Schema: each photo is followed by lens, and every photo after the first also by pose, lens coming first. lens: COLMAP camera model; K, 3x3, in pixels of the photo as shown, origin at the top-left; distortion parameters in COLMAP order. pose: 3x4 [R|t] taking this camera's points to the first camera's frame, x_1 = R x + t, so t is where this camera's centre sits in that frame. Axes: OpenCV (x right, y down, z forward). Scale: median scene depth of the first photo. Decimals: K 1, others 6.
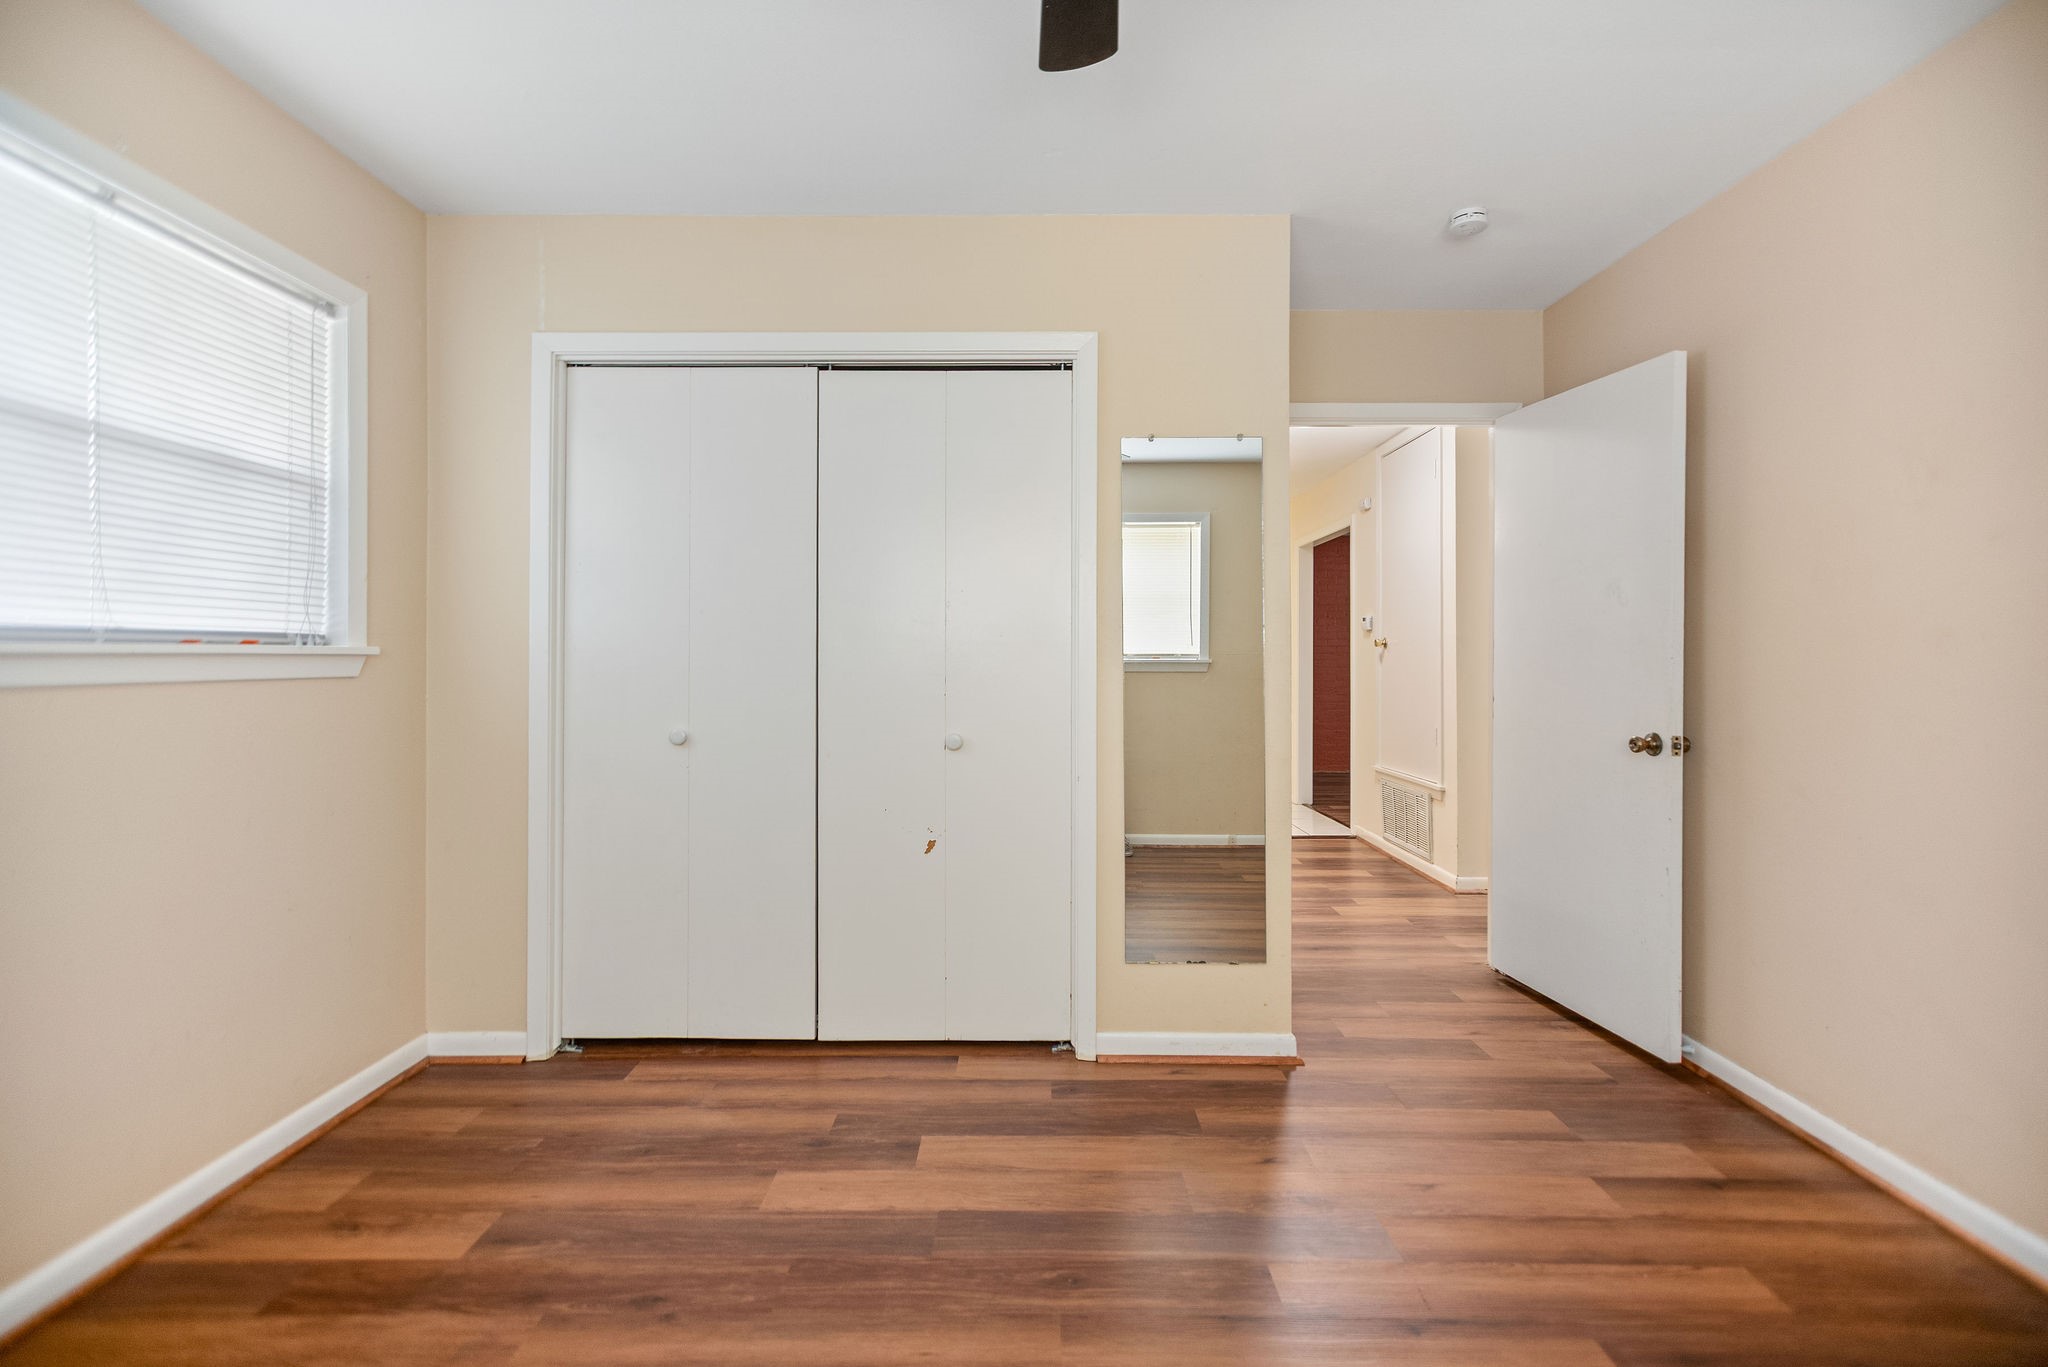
lens RADIAL K [[938.8, 0, 1027.5], [0, 938.8, 649.8], [0, 0, 1]] dist [-0.011928, 0.000267]
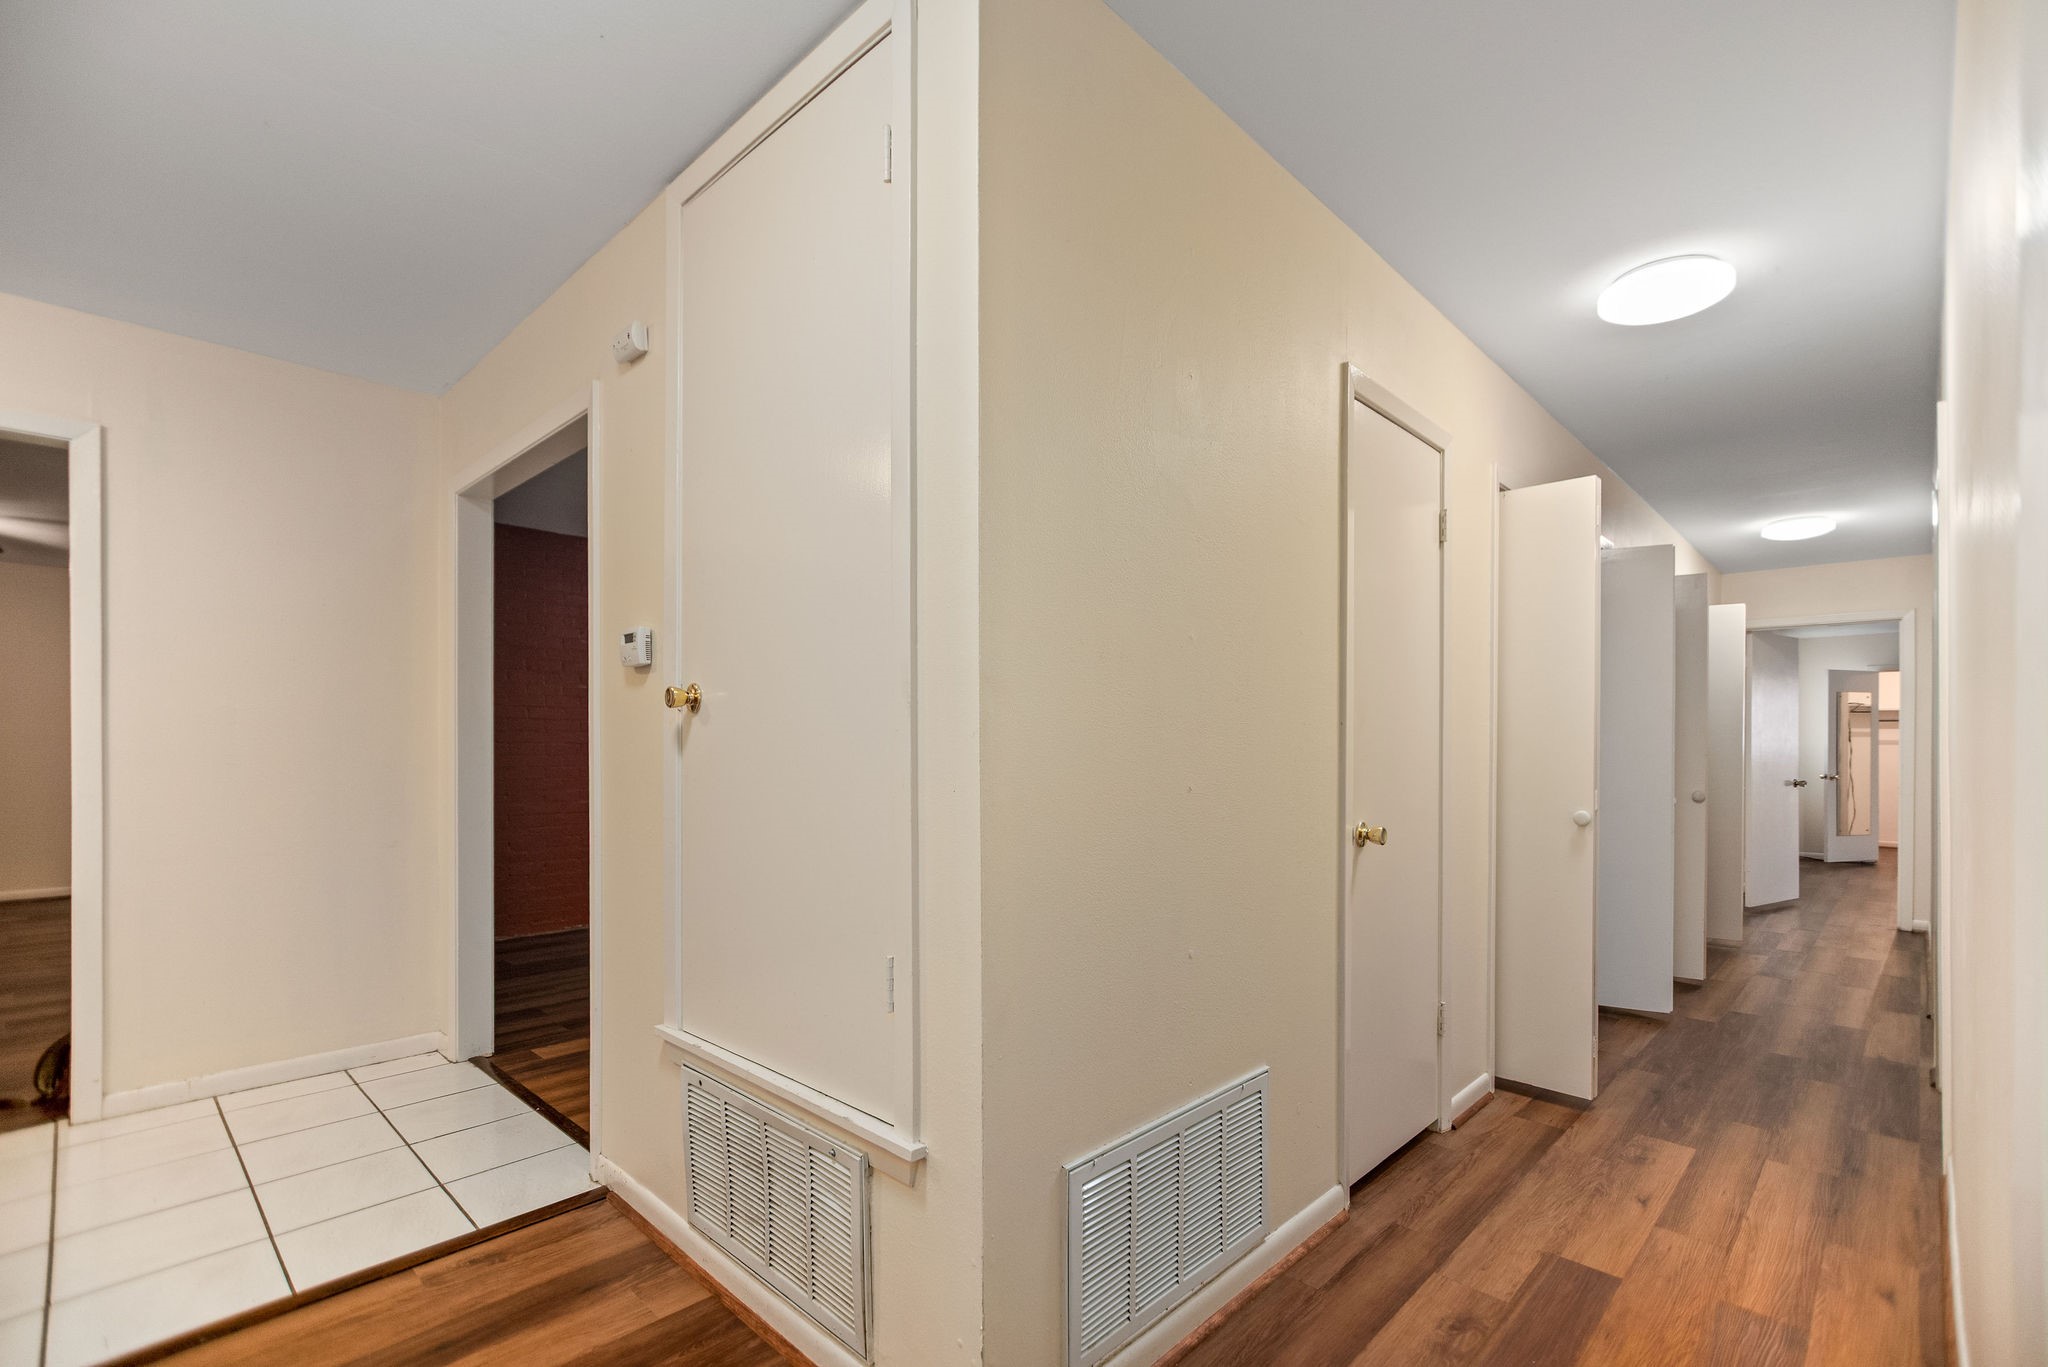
lens RADIAL K [[918.6, 0, 1022.5], [0, 918.6, 743.2], [0, 0, 1]] dist [-0.002054, -0.000074]
pose [[0.693896, -0.001731, 0.720073, 0.199487], [-0.005046, 0.999961, 0.007266, 0.006713], [-0.720058, -0.008675, 0.693860, 0.620164]]
